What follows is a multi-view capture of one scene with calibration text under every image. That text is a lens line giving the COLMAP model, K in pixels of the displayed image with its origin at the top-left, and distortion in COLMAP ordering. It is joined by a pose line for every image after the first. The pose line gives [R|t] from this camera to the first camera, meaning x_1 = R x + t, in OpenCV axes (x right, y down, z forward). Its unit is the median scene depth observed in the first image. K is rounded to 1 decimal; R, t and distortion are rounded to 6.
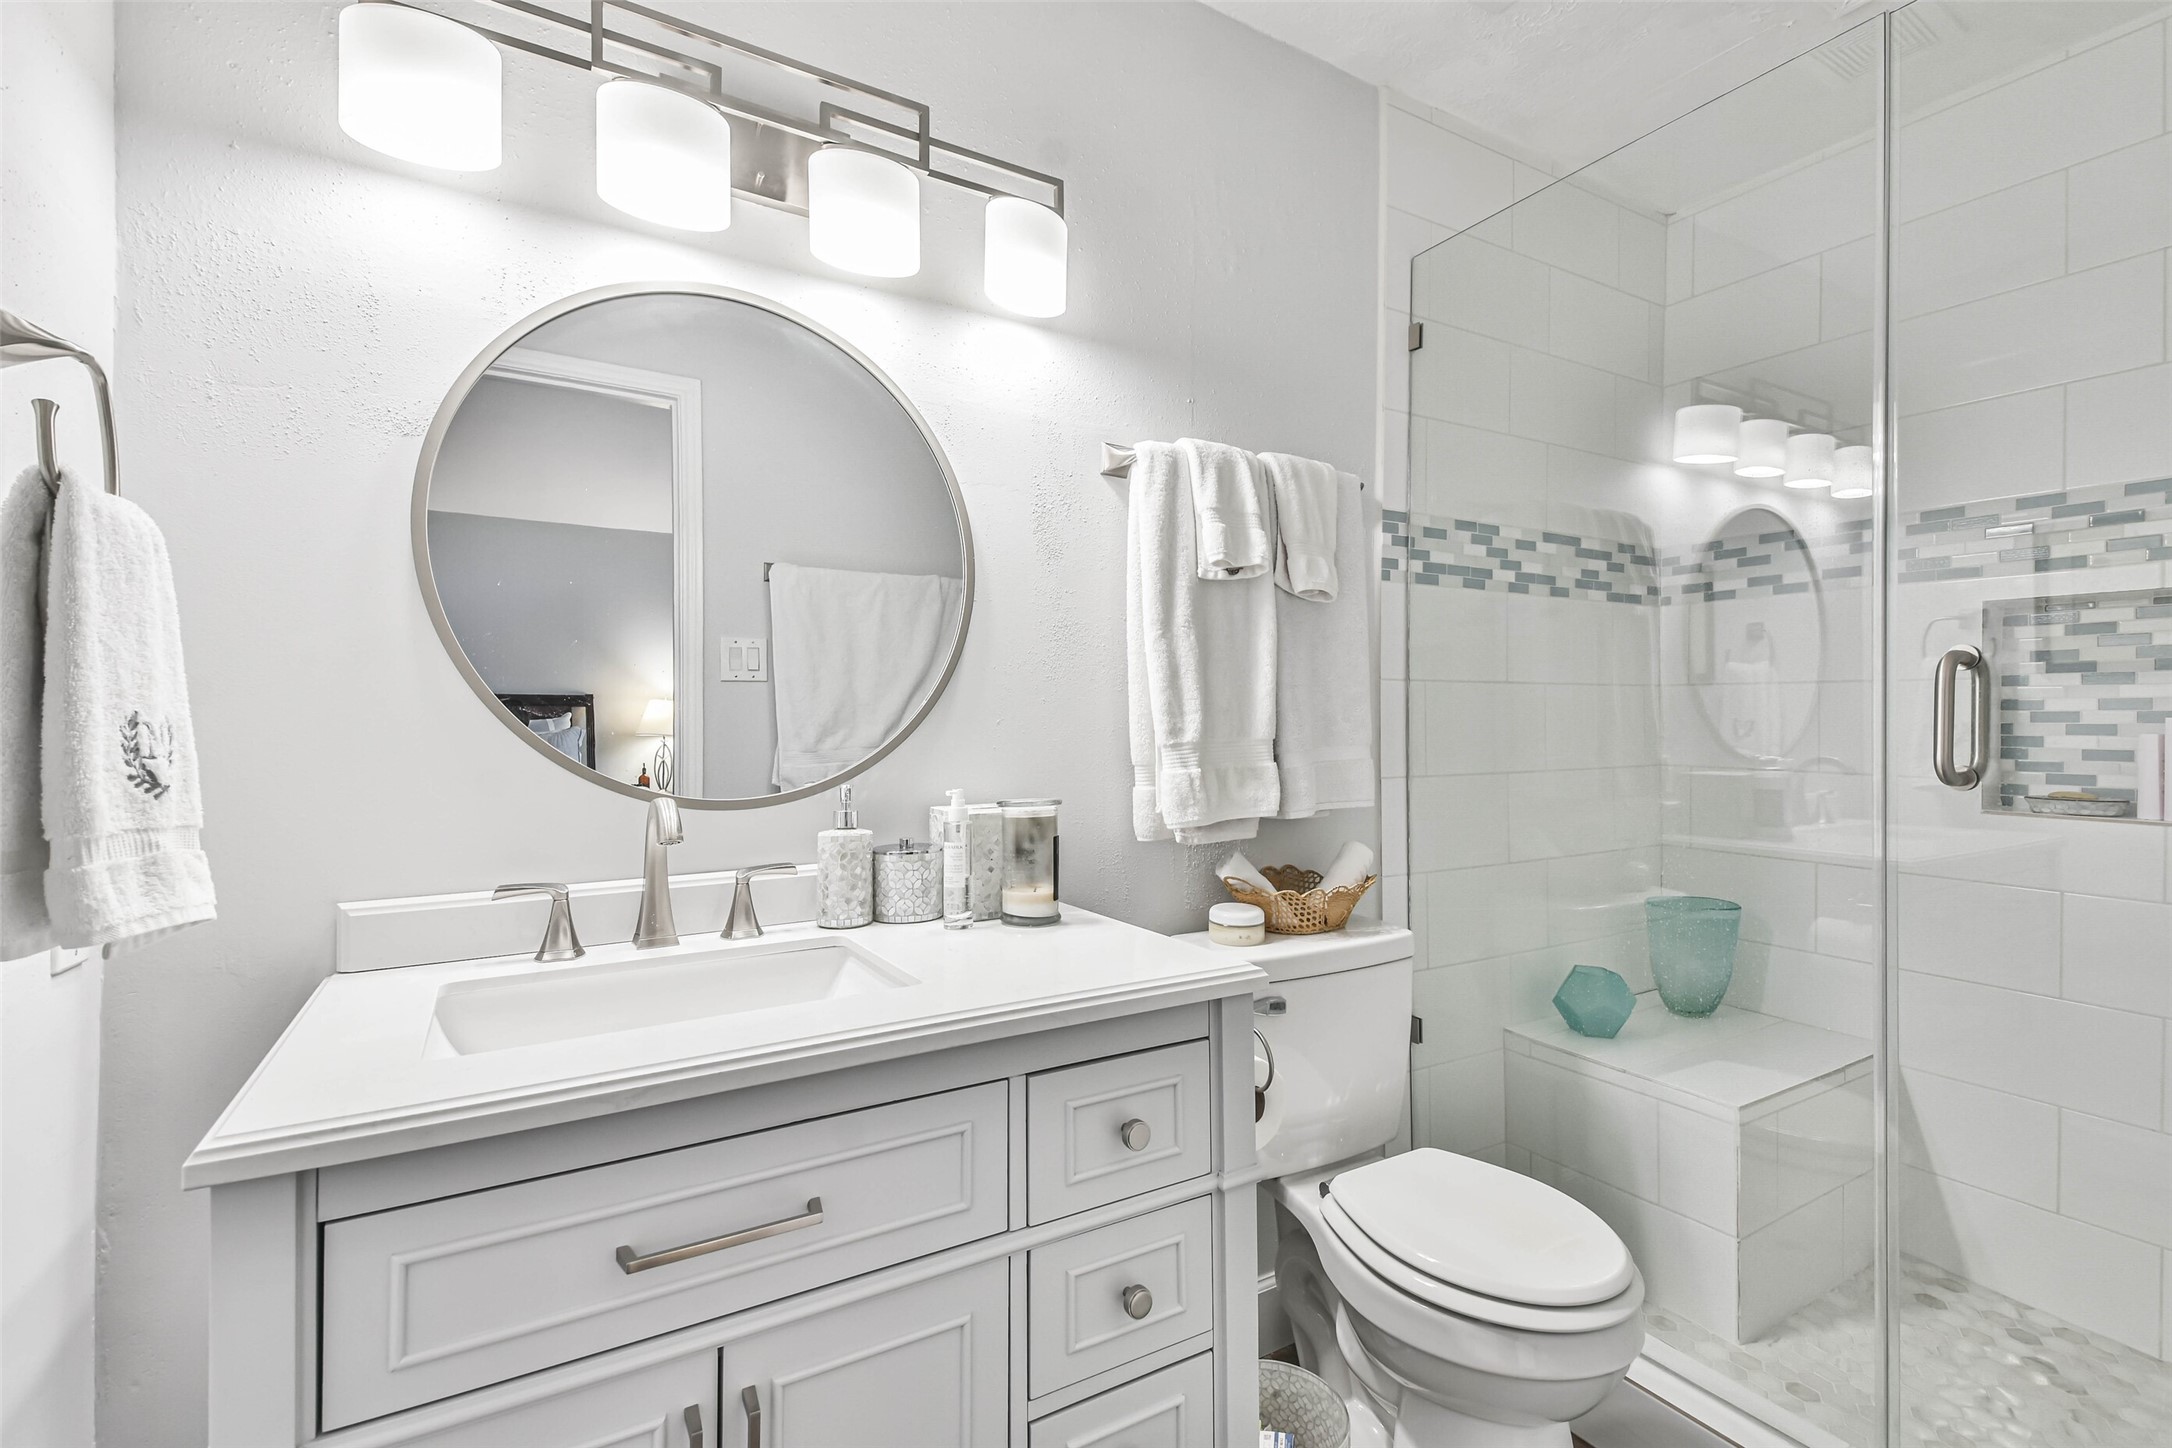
lens RADIAL K [[950.3, 0, 1086.0], [0, 950.3, 724.0], [0, 0, 1]] dist [0.031885, -0.025438]
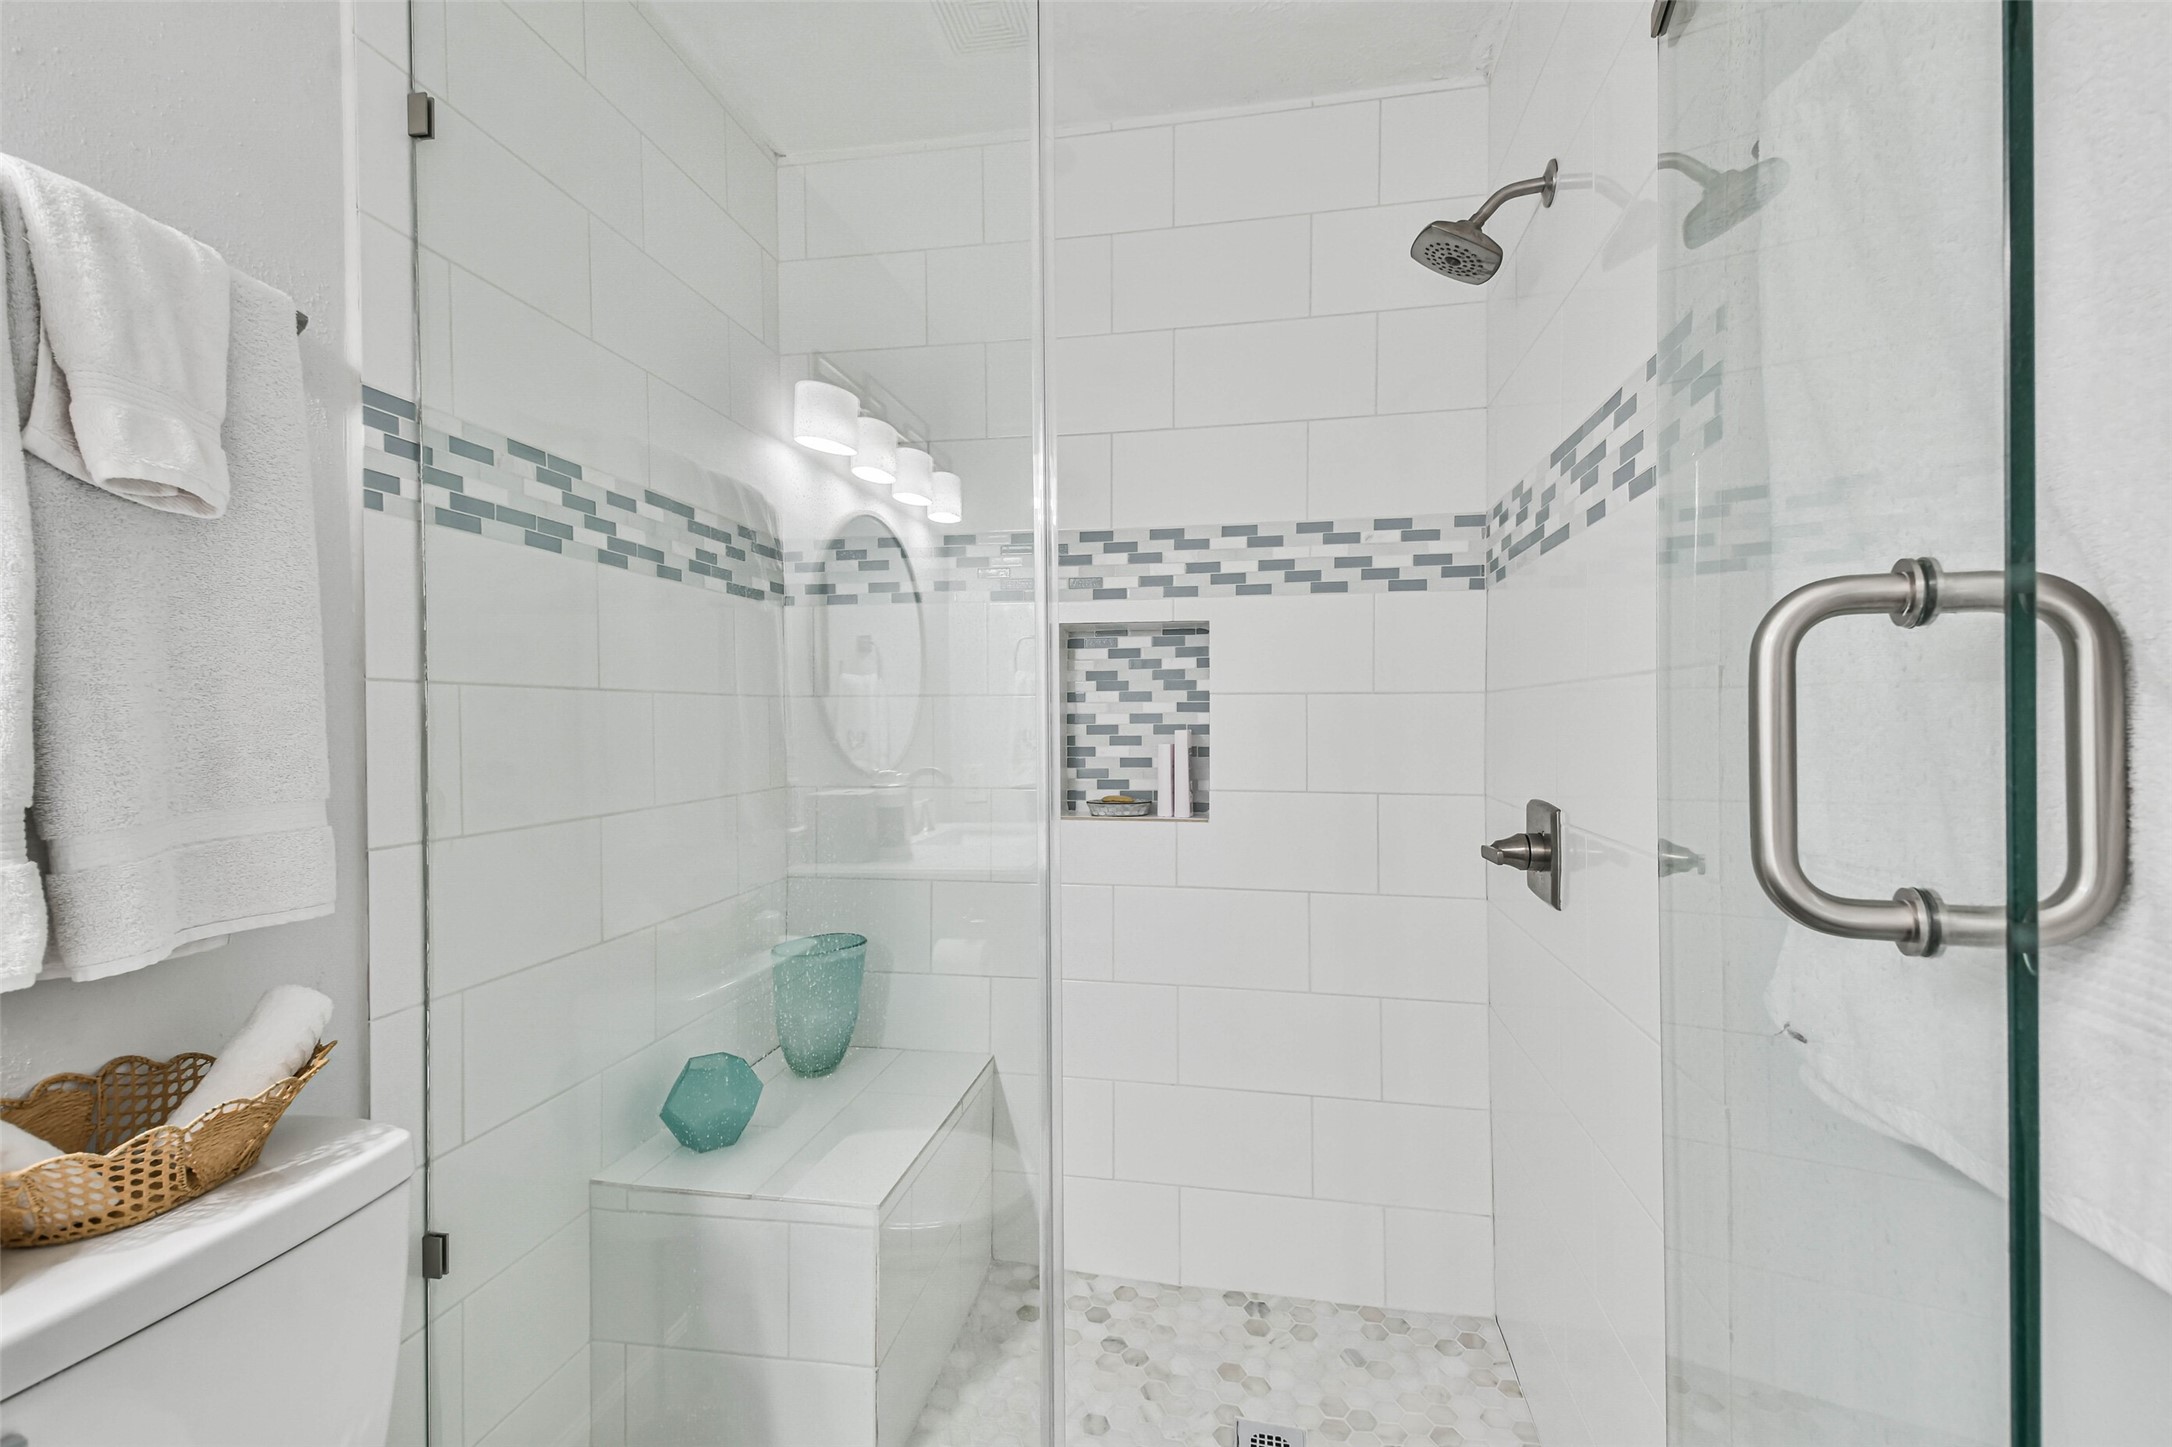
lens RADIAL K [[961.7, 0, 1086.0], [0, 961.7, 723.5], [0, 0, 1]] dist [0.082566, -0.032160]
pose [[0.650152, -0.006668, 0.759775, 0.129182], [0.013854, 0.999899, -0.003079, -0.011365], [-0.759678, 0.012528, 0.650179, 0.264701]]
